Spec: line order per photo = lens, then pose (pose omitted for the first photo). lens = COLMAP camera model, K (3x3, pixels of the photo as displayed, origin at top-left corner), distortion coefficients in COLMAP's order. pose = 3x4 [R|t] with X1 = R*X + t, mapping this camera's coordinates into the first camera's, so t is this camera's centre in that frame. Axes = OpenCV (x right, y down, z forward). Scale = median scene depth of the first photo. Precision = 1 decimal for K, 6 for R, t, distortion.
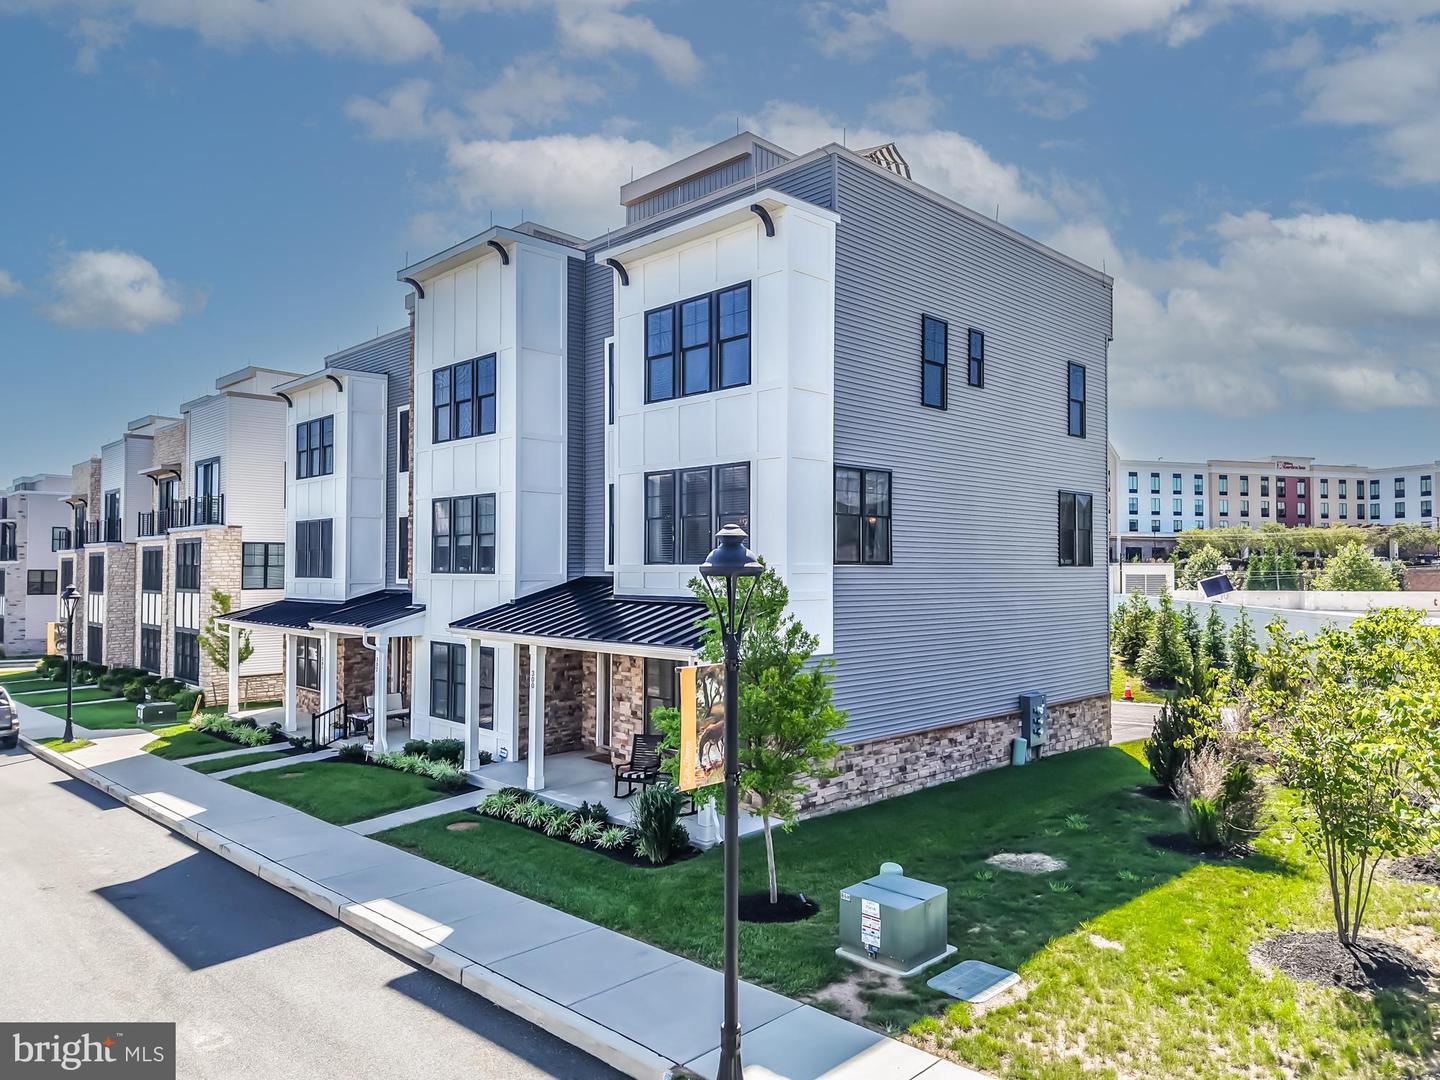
lens RADIAL K [[982.0, 0, 720.1], [0, 982.0, 548.6], [0, 0, 1]] dist [0.031983, -0.032916]
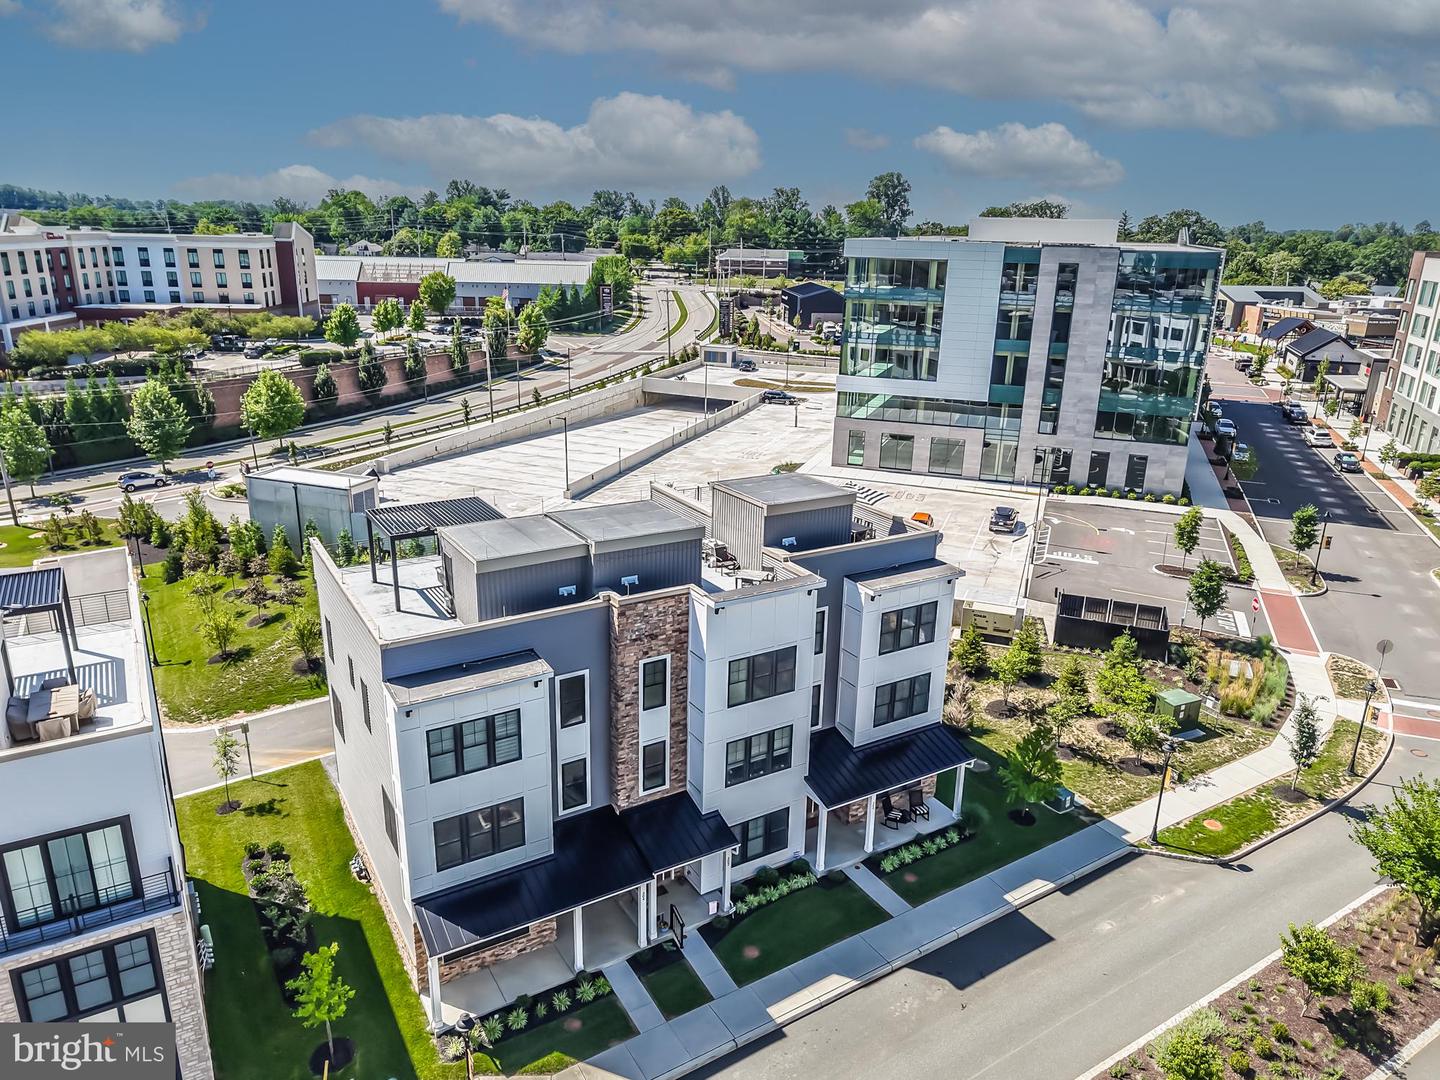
lens RADIAL K [[982.0, 0, 720.1], [0, 982.0, 548.6], [0, 0, 1]] dist [0.031983, -0.032916]
pose [[0.237034, -0.302417, 0.923233, -1.601227], [-0.040788, 0.946380, 0.320471, -0.813832], [-0.970645, -0.113620, 0.211989, 0.748357]]
